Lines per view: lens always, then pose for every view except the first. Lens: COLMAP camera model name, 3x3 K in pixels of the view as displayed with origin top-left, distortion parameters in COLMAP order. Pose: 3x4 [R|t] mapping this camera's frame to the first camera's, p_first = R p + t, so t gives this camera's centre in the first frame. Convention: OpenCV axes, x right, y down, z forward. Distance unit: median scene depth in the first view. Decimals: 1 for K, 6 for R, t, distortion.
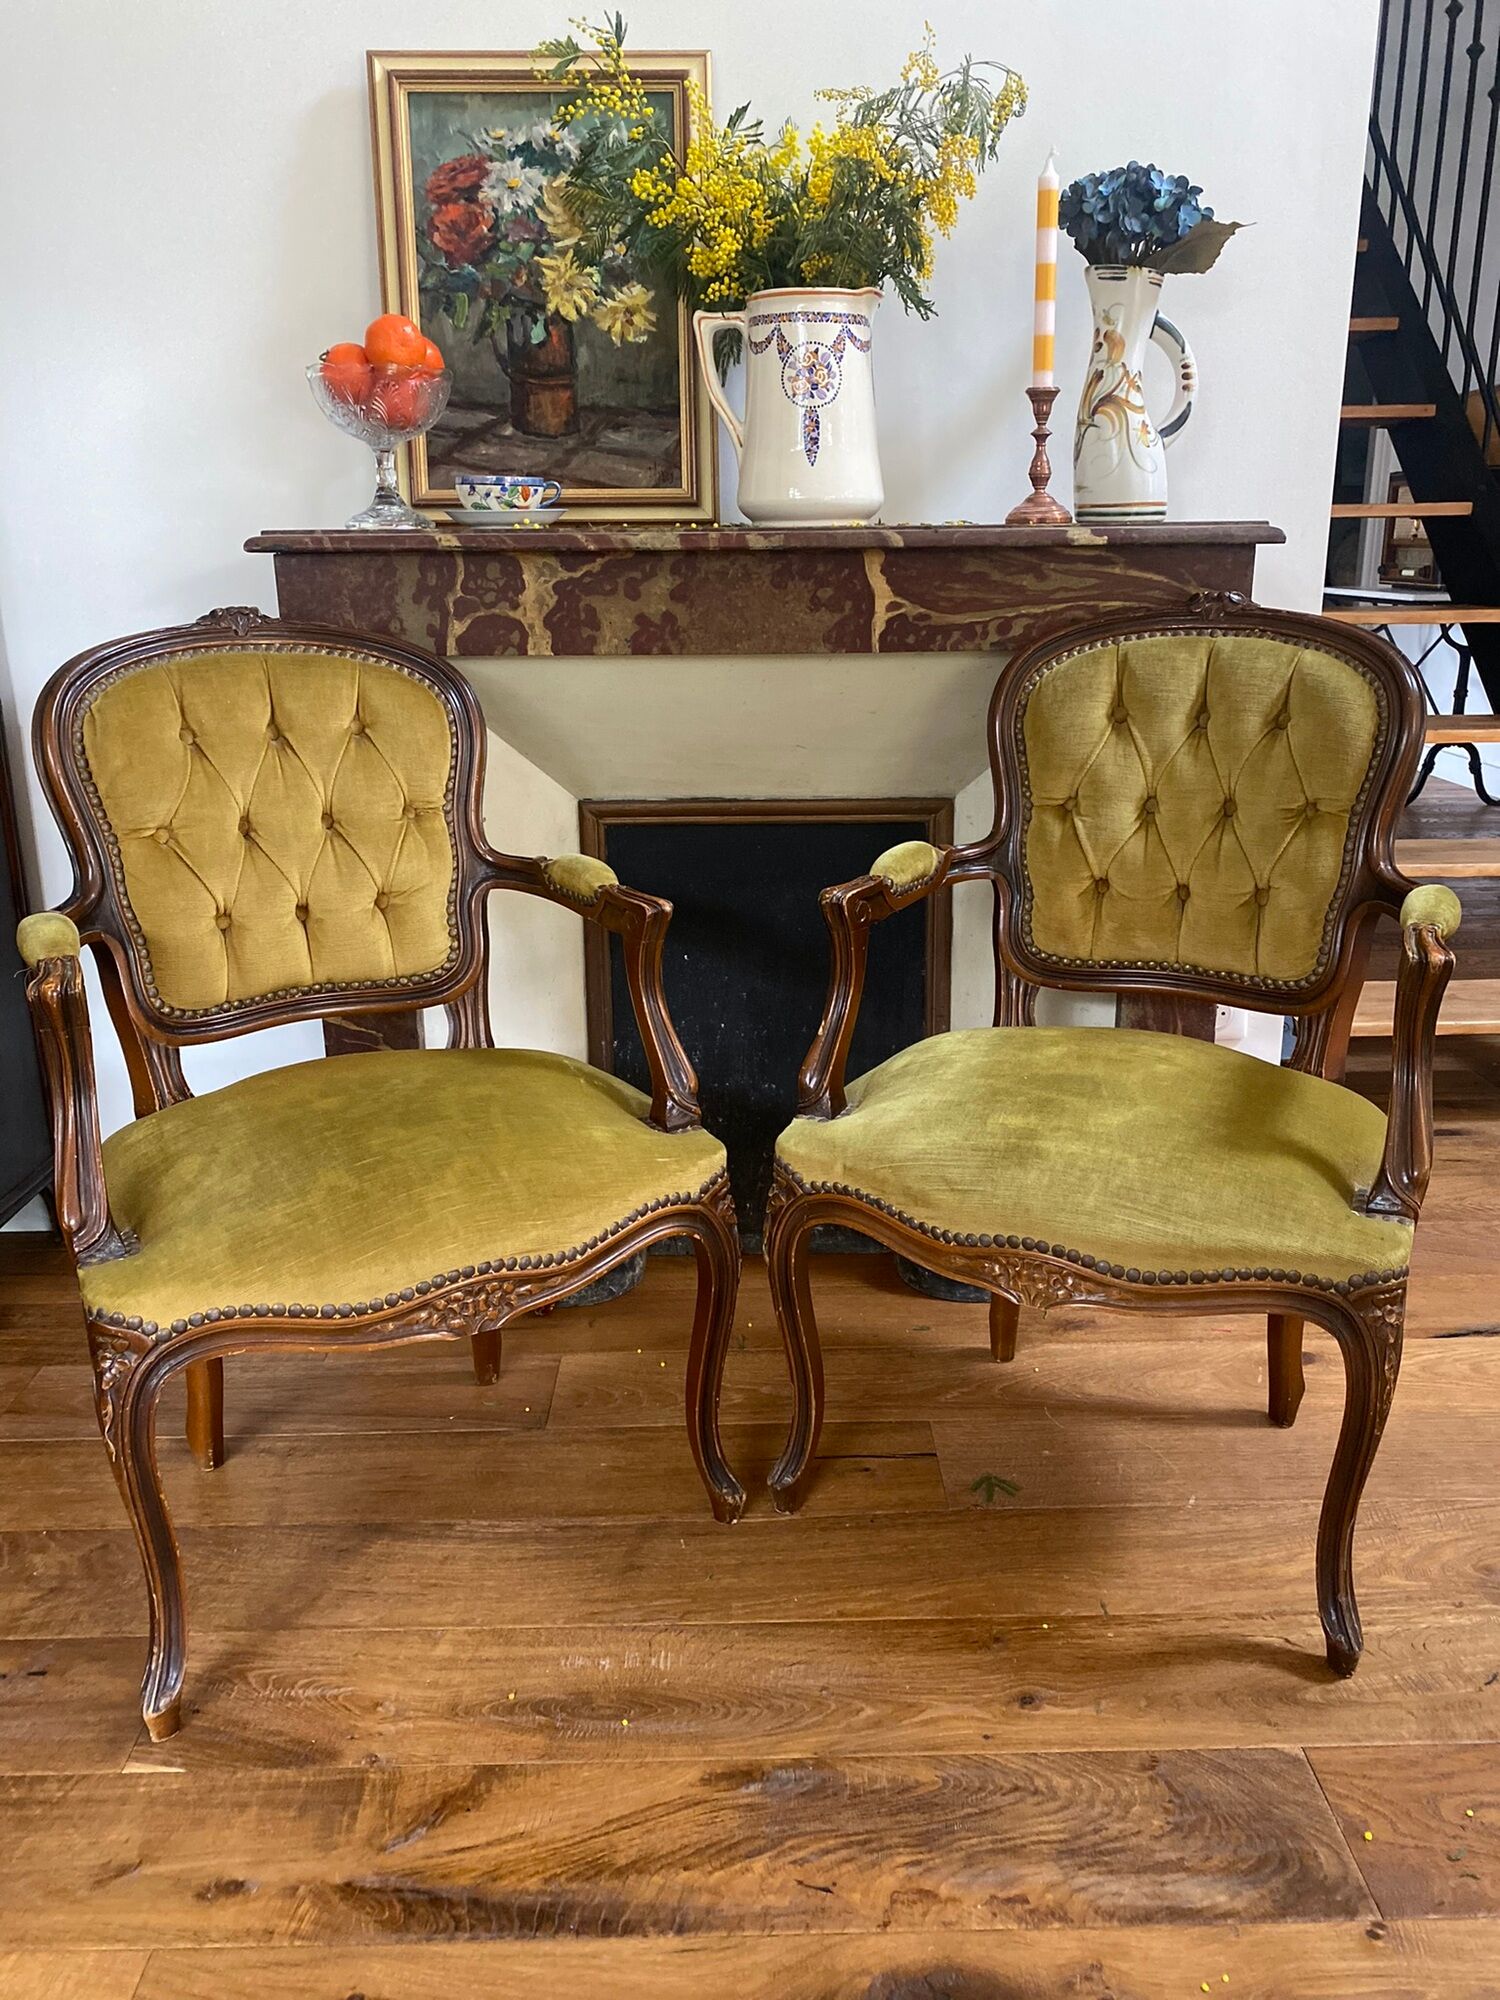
lens RADIAL K [[1536.0, 0, 764.8], [0, 1536.0, 991.5], [0, 0, 1]] dist [0.029027, -0.033106]
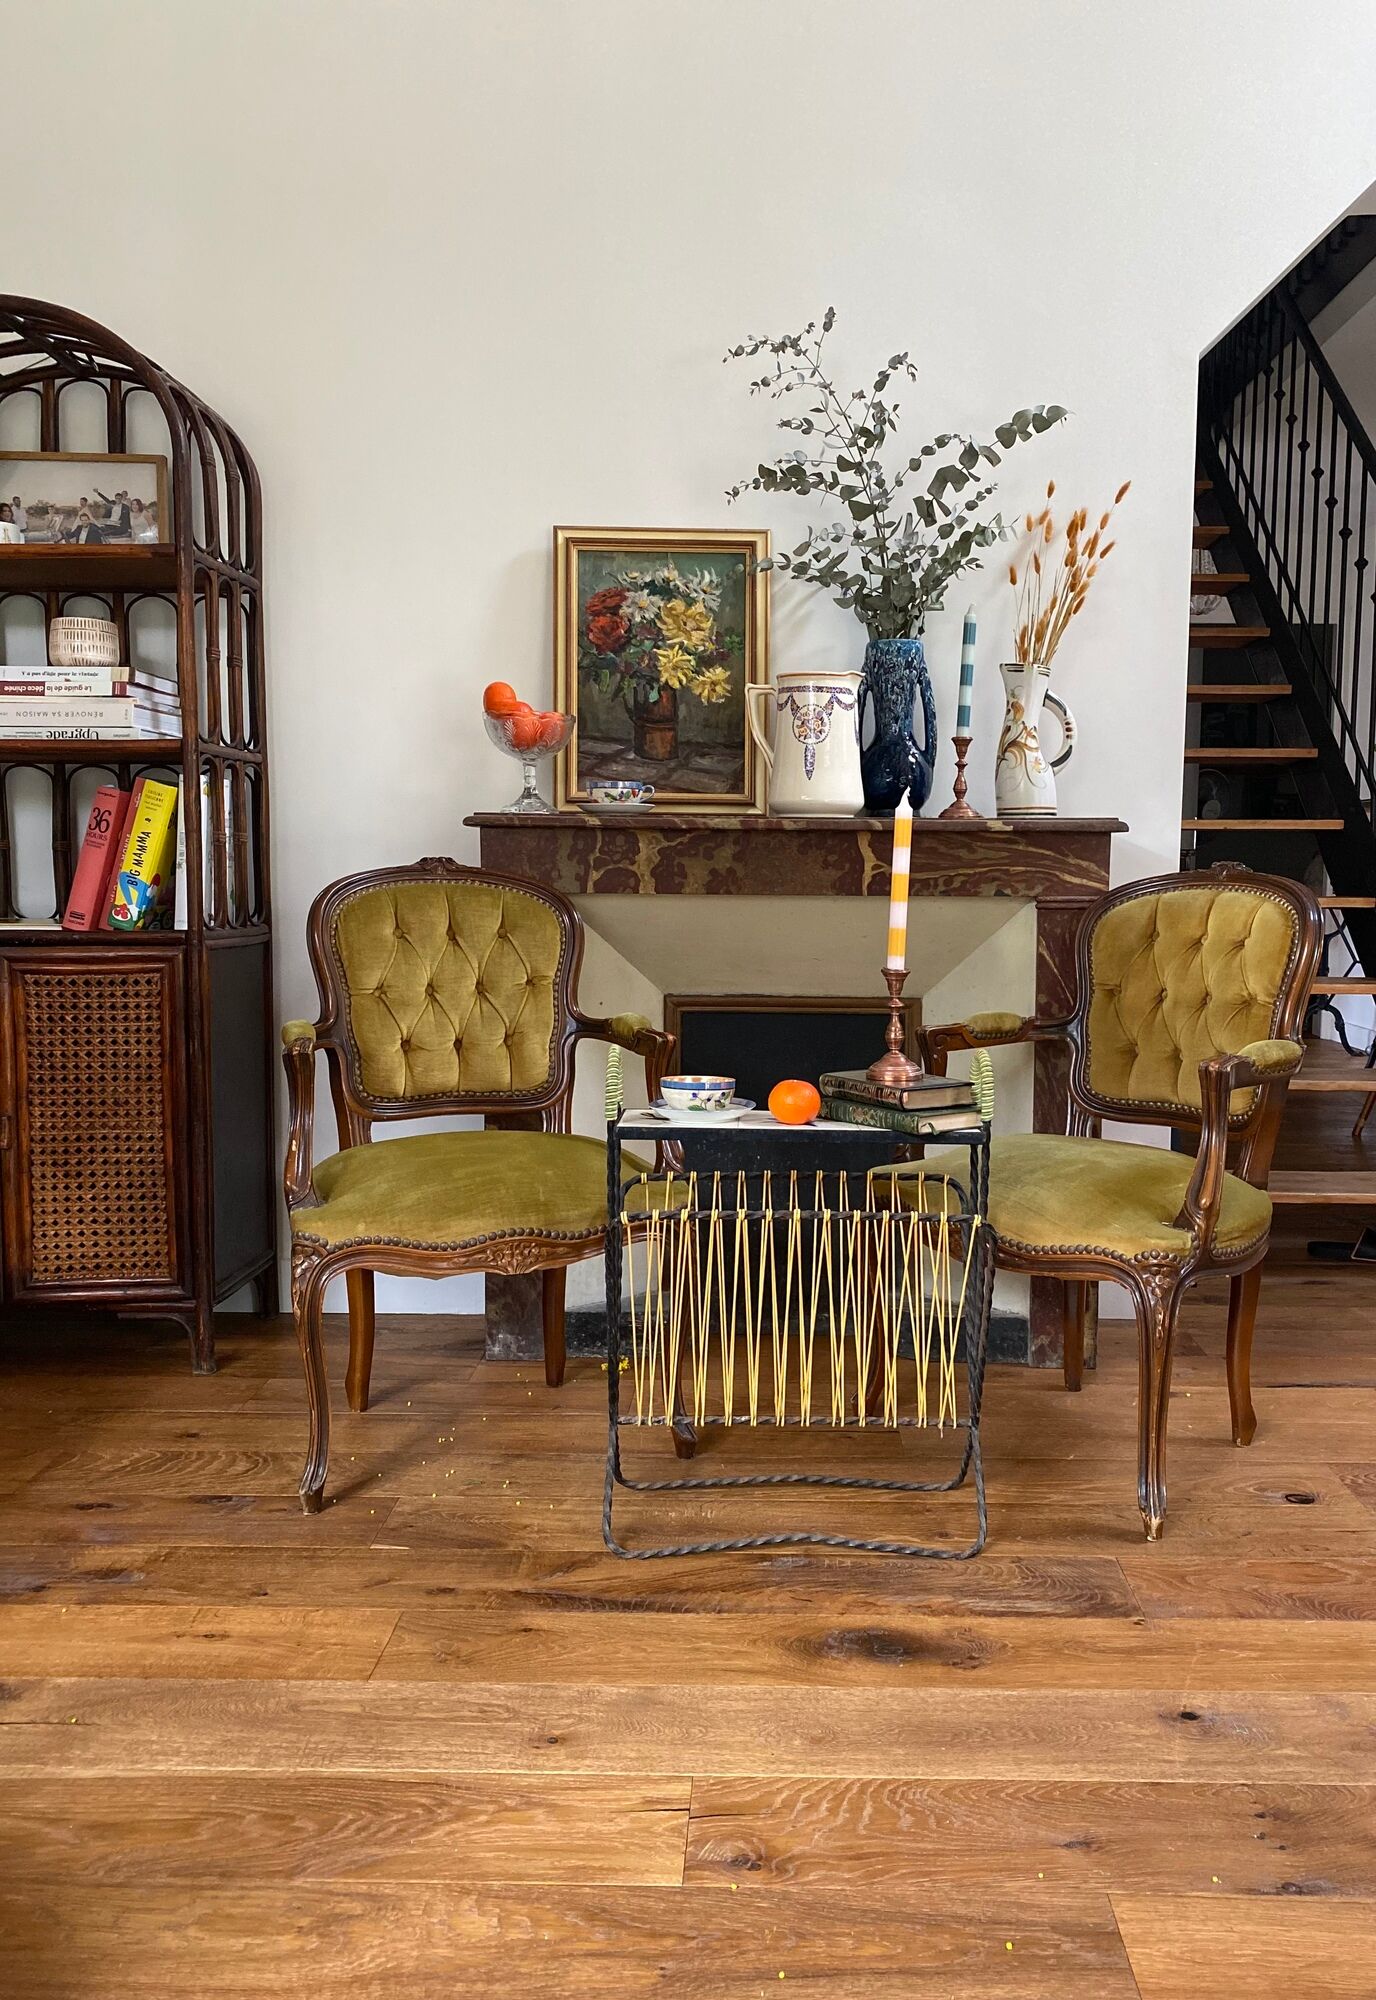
lens RADIAL K [[1557.8, 0, 782.7], [0, 1557.8, 977.3], [0, 0, 1]] dist [0.043679, -0.038947]
pose [[0.999626, 0.020221, -0.018404, 0.020369], [-0.023612, 0.977811, -0.208155, 0.187690], [0.013787, 0.208512, 0.977923, -0.513711]]
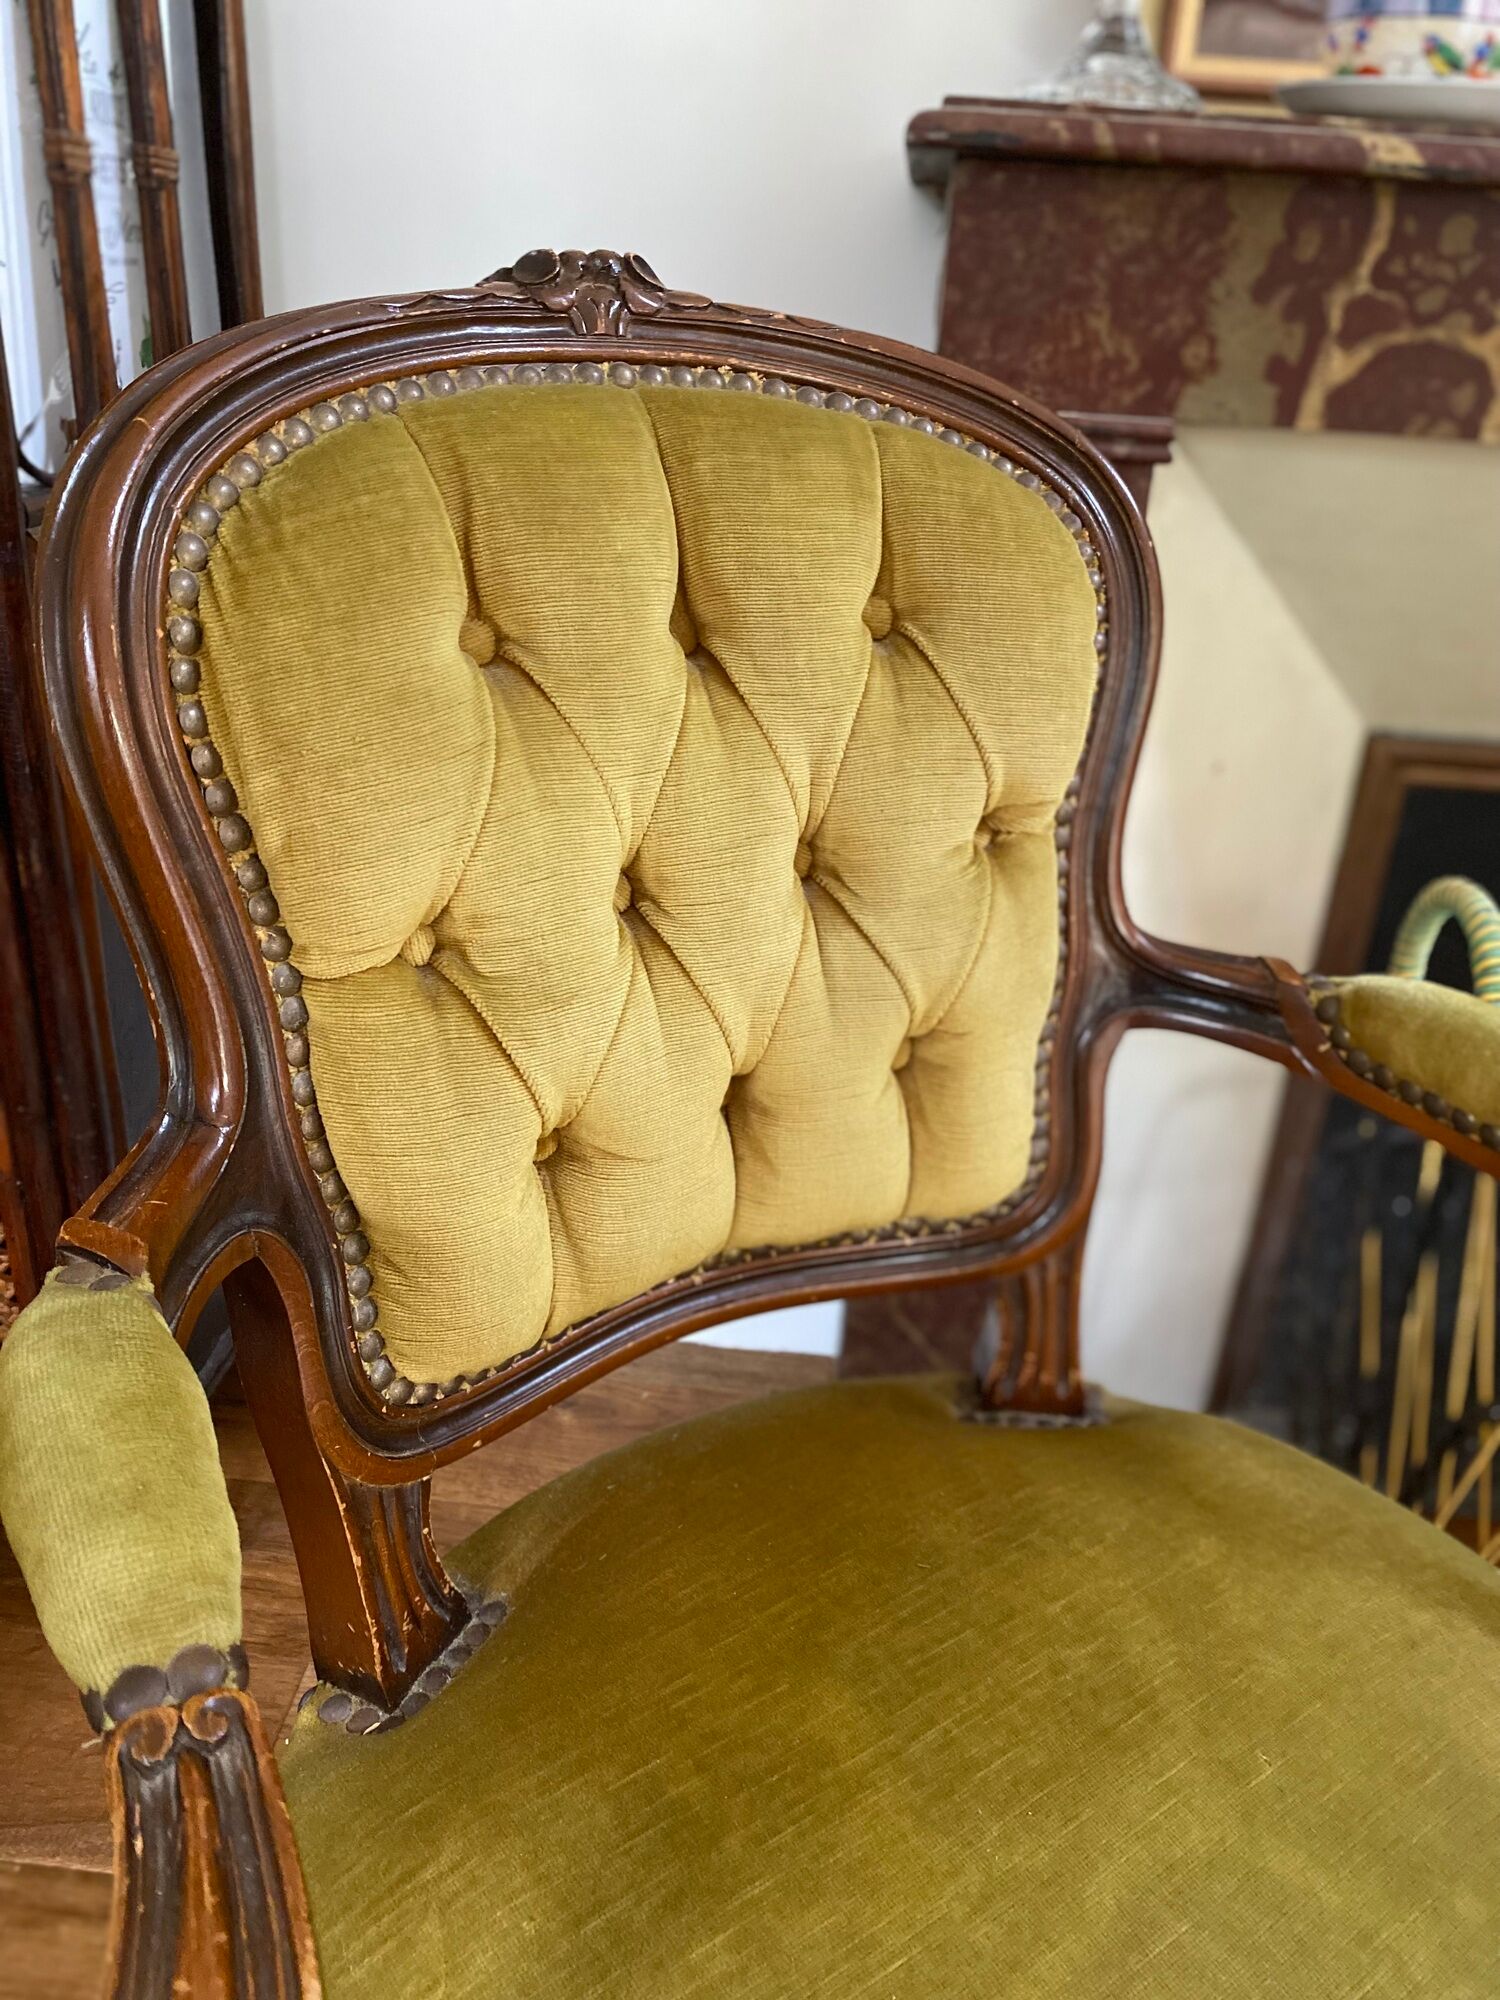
lens RADIAL K [[1536.0, 0, 760.7], [0, 1536.0, 984.1], [0, 0, 1]] dist [0.029027, -0.033106]
pose [[0.992779, 0.104555, -0.058810, -0.322211], [-0.094716, 0.984050, 0.150584, -0.114600], [0.073616, -0.143926, 0.986846, 0.532477]]
